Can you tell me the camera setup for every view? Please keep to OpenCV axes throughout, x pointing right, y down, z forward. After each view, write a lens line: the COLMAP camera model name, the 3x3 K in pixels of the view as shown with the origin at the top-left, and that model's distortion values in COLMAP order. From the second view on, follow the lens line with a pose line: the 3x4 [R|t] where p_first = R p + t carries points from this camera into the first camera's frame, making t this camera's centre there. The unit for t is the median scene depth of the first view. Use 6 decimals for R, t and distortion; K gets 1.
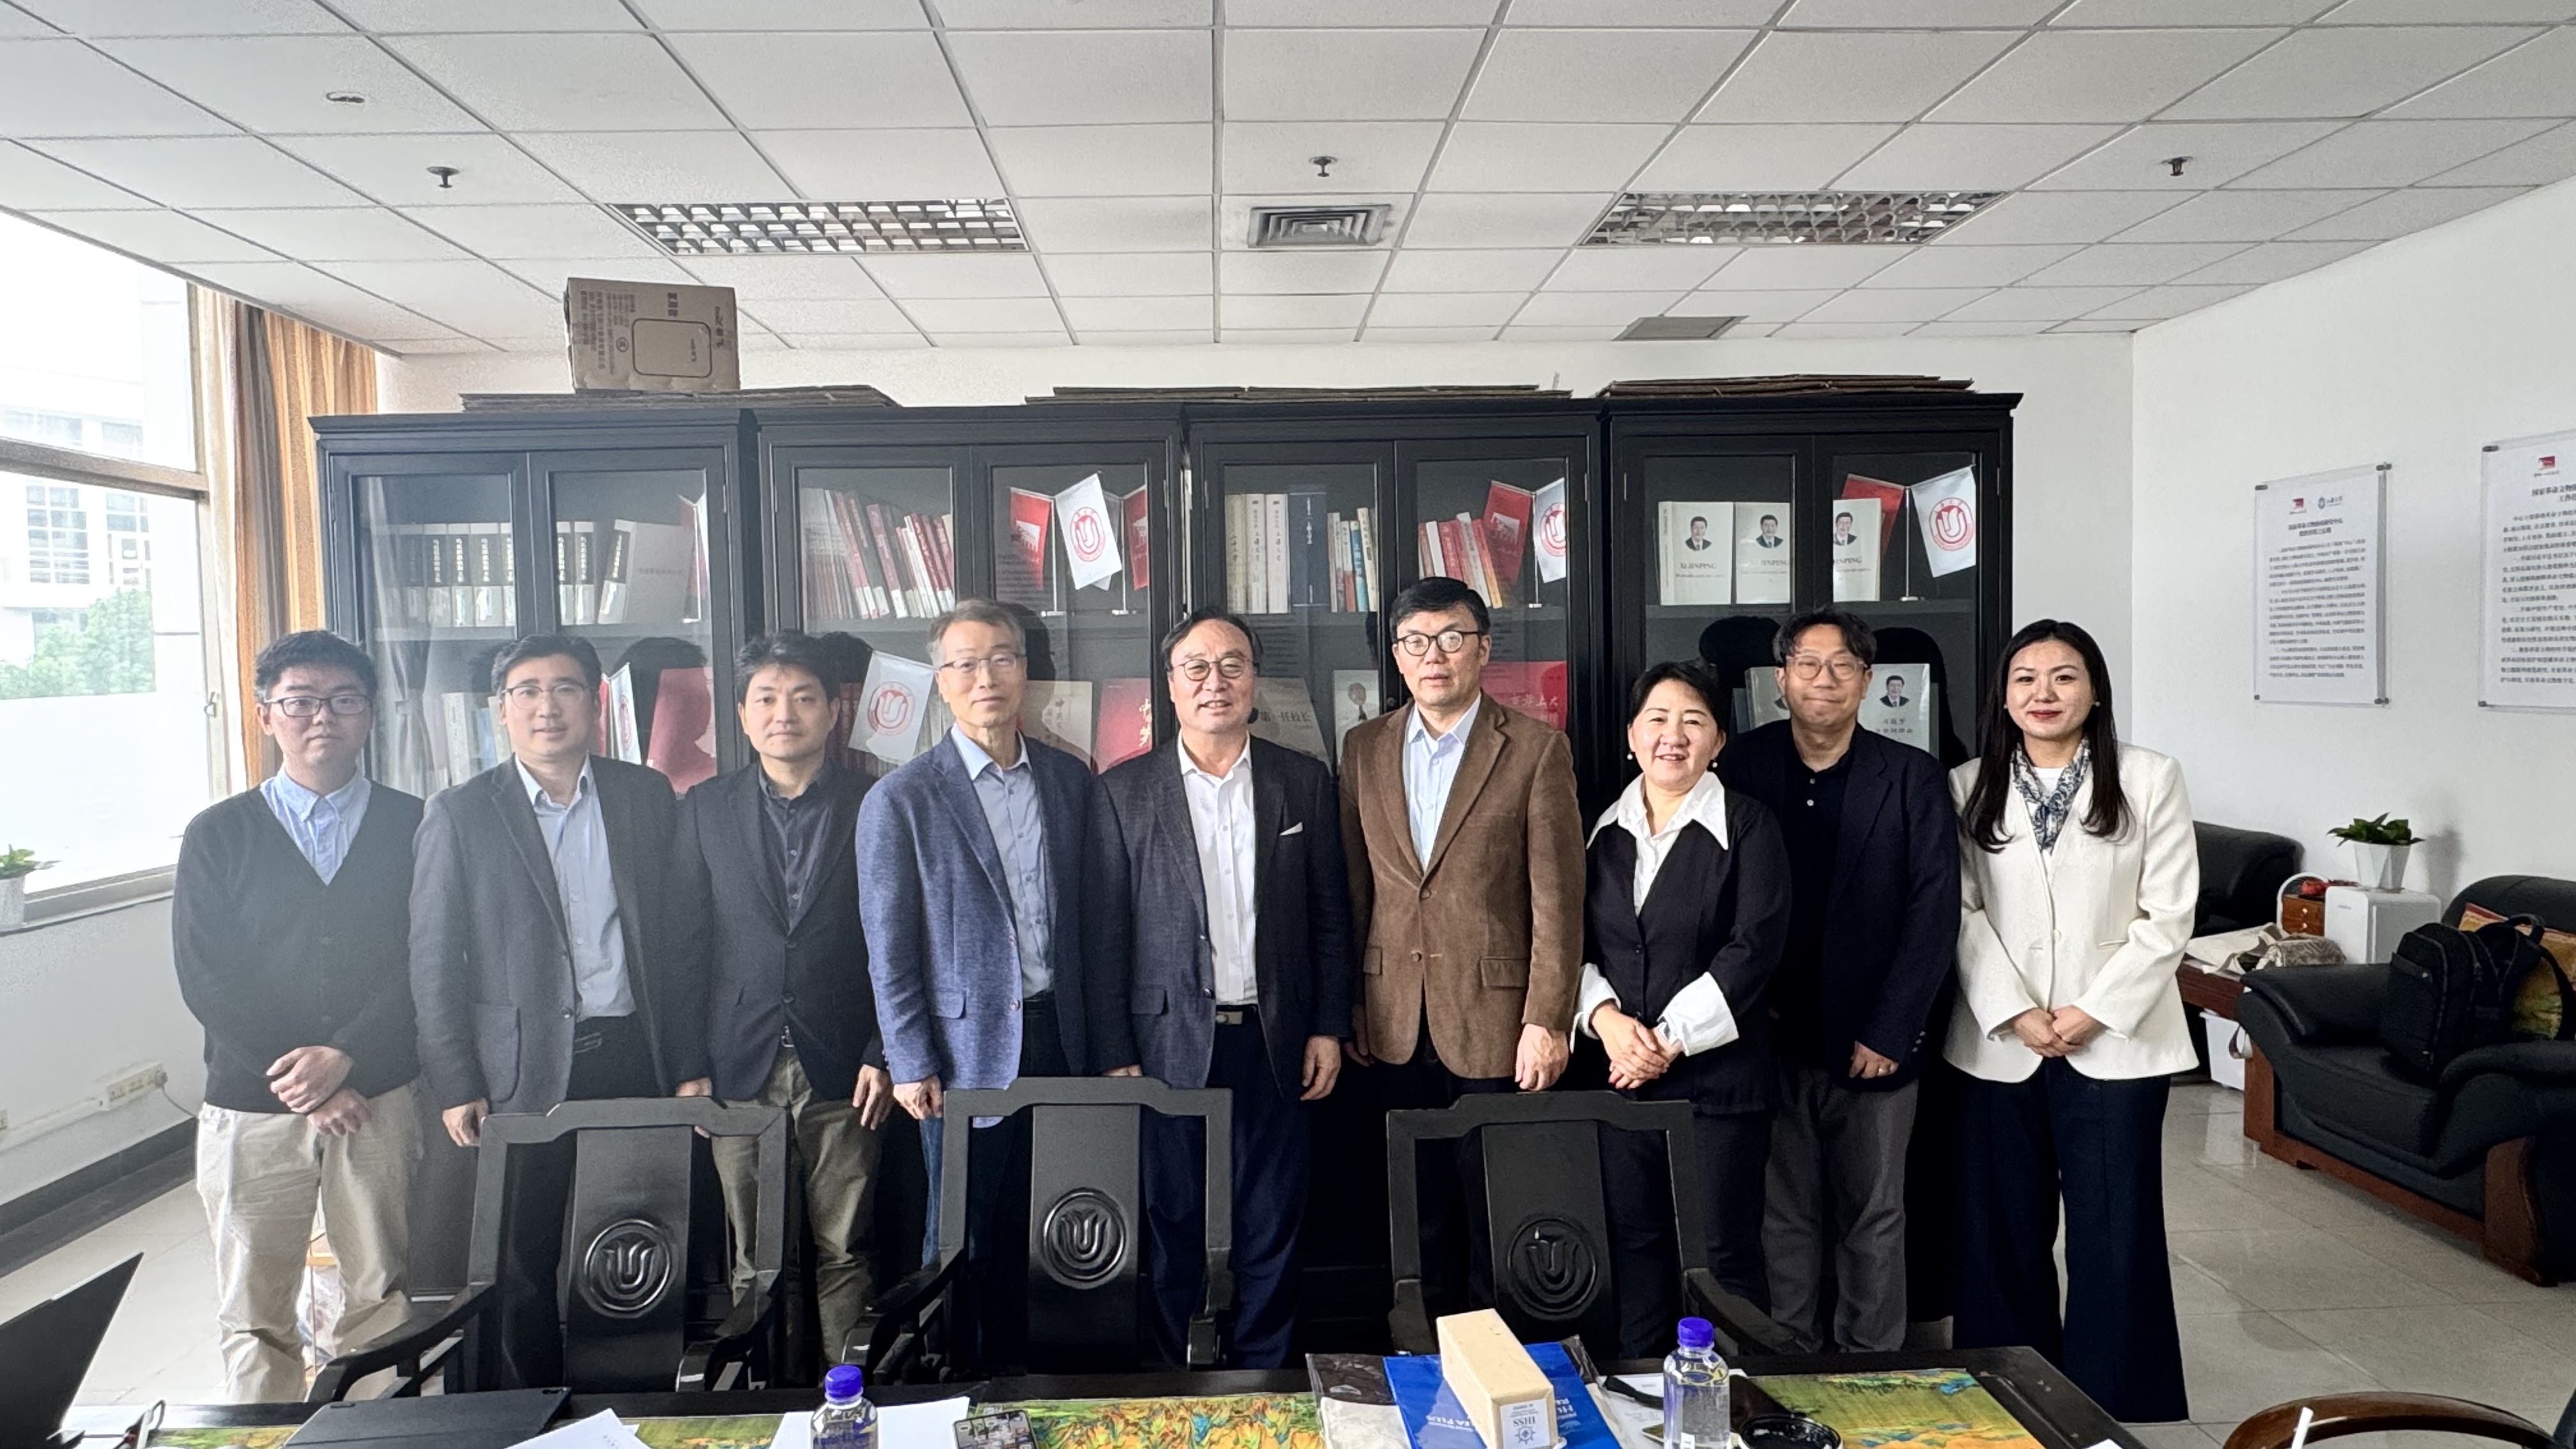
lens RADIAL K [[1541.9, 0, 1278.2], [0, 1541.9, 733.4], [0, 0, 1]] dist [0.000048, 0.000302]
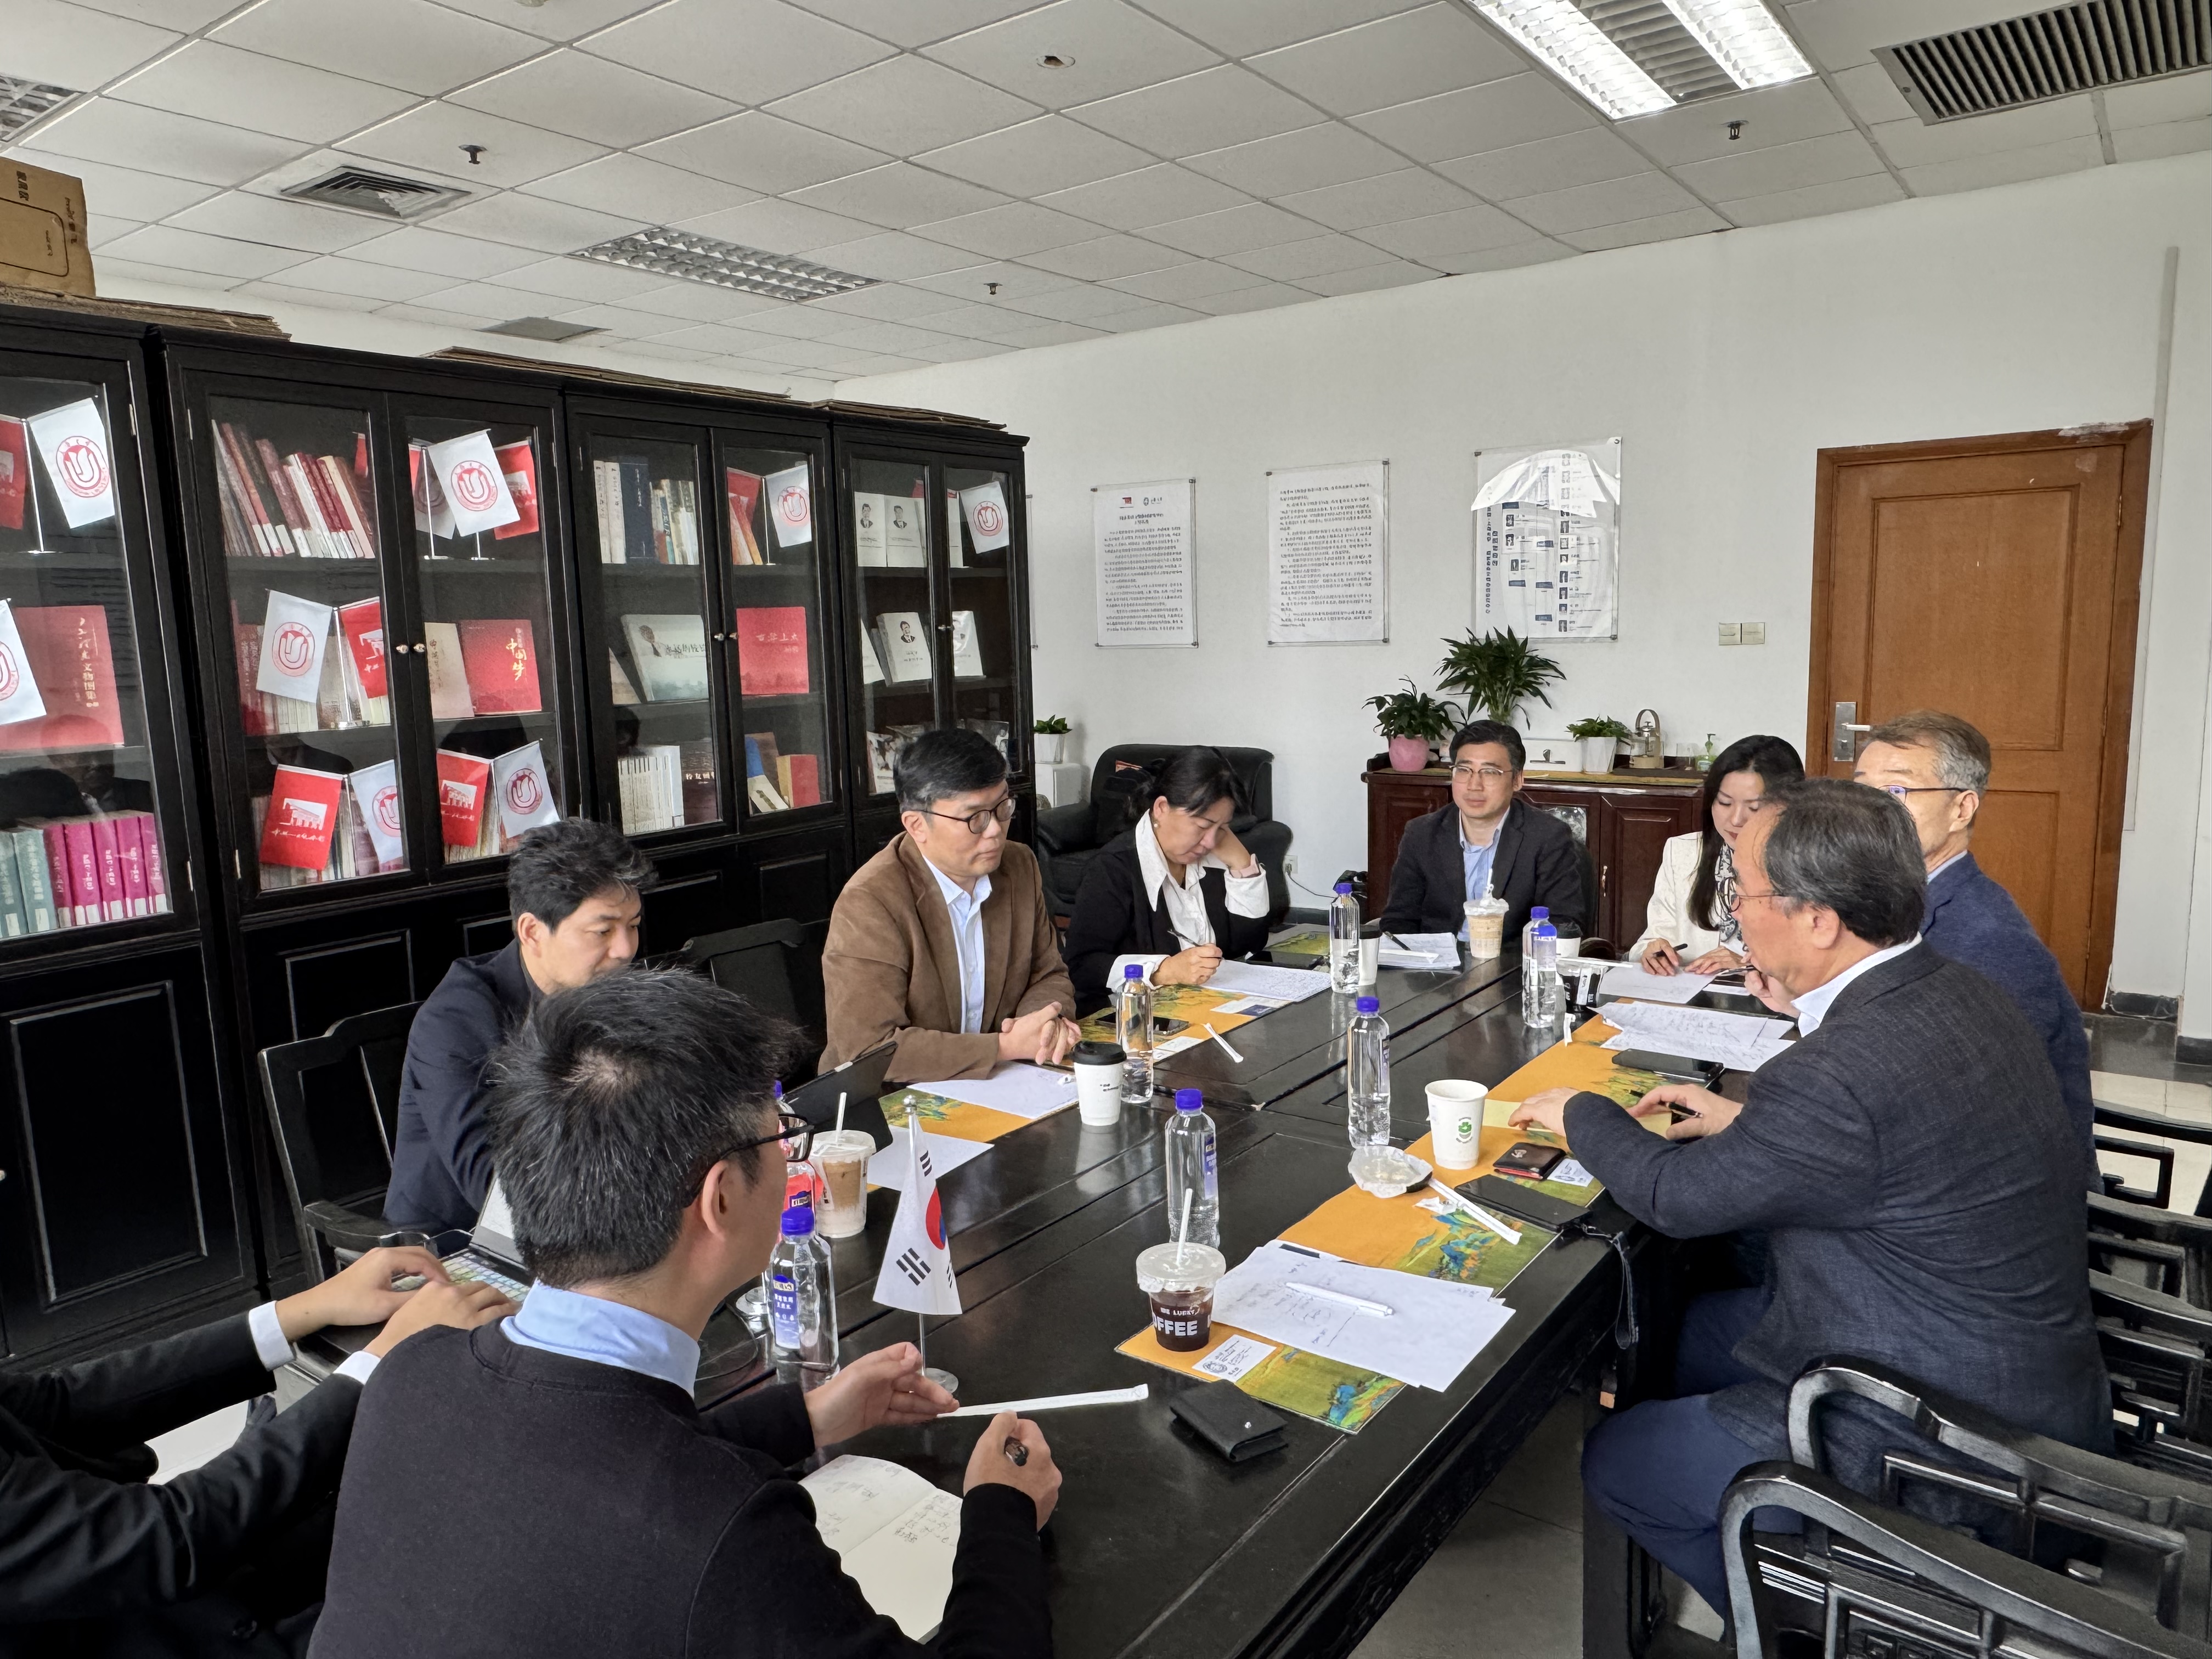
lens RADIAL K [[1473.8, 0, 1107.1], [0, 1473.8, 824.9], [0, 0, 1]] dist [-0.009192, 0.003125]
pose [[0.624324, -0.105987, 0.773942, -0.667441], [0.051047, 0.994171, 0.094967, 0.033797], [-0.779496, -0.019782, 0.626095, -0.008180]]
